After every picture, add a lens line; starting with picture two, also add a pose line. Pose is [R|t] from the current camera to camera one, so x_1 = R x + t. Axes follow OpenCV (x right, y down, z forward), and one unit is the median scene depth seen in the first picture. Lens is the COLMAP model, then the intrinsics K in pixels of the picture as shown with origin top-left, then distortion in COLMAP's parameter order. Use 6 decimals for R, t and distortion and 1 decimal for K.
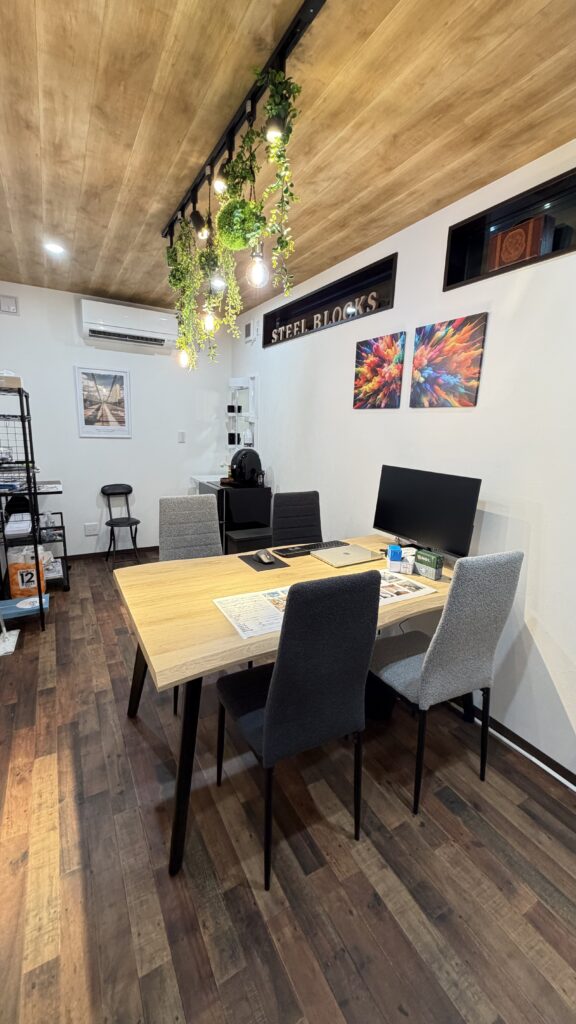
lens RADIAL K [[407.3, 0, 288.0], [0, 407.3, 512.0], [0, 0, 1]] dist [-0.000170, -0.000026]
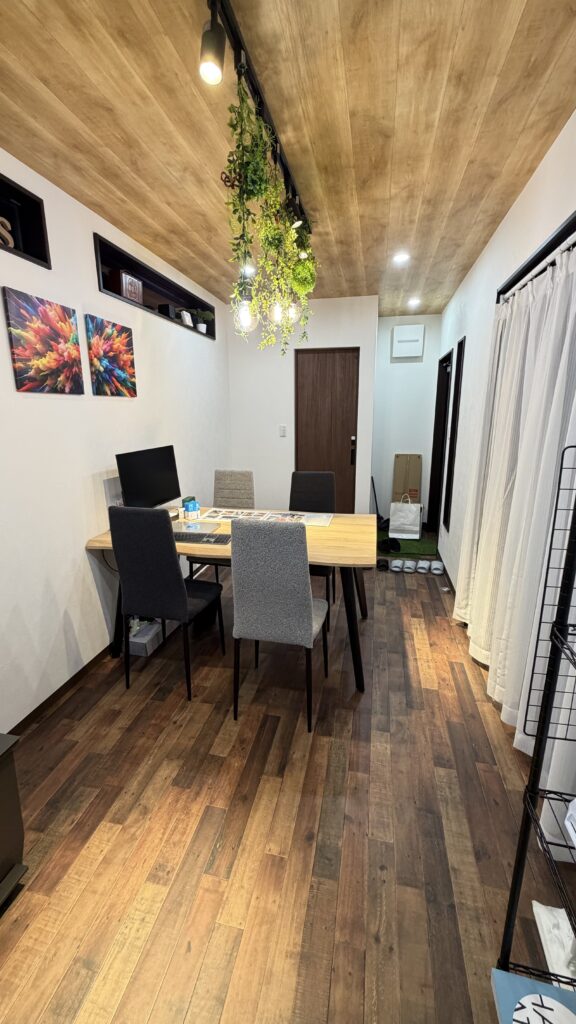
lens RADIAL K [[407.3, 0, 288.0], [0, 407.3, 512.0], [0, 0, 1]] dist [-0.000170, -0.000026]
pose [[-0.746127, -0.191637, 0.637629, -0.768831], [0.119493, 0.903589, 0.411397, -0.366325], [-0.654994, 0.383147, -0.651293, 1.511173]]
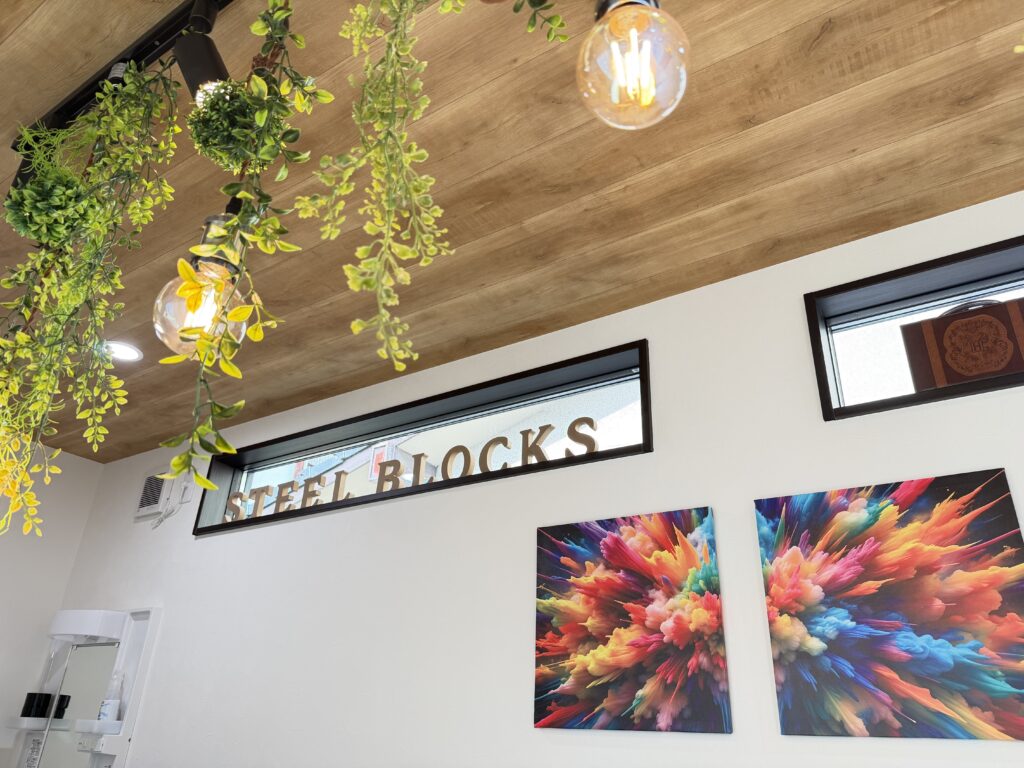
lens RADIAL K [[723.4, 0, 512.0], [0, 723.4, 384.0], [0, 0, 1]] dist [0.074245, -0.108986]
pose [[0.892405, 0.197881, 0.405531, -0.166819], [0.089567, 0.803152, -0.589002, -0.169349], [-0.442256, 0.561951, 0.699014, 0.581455]]
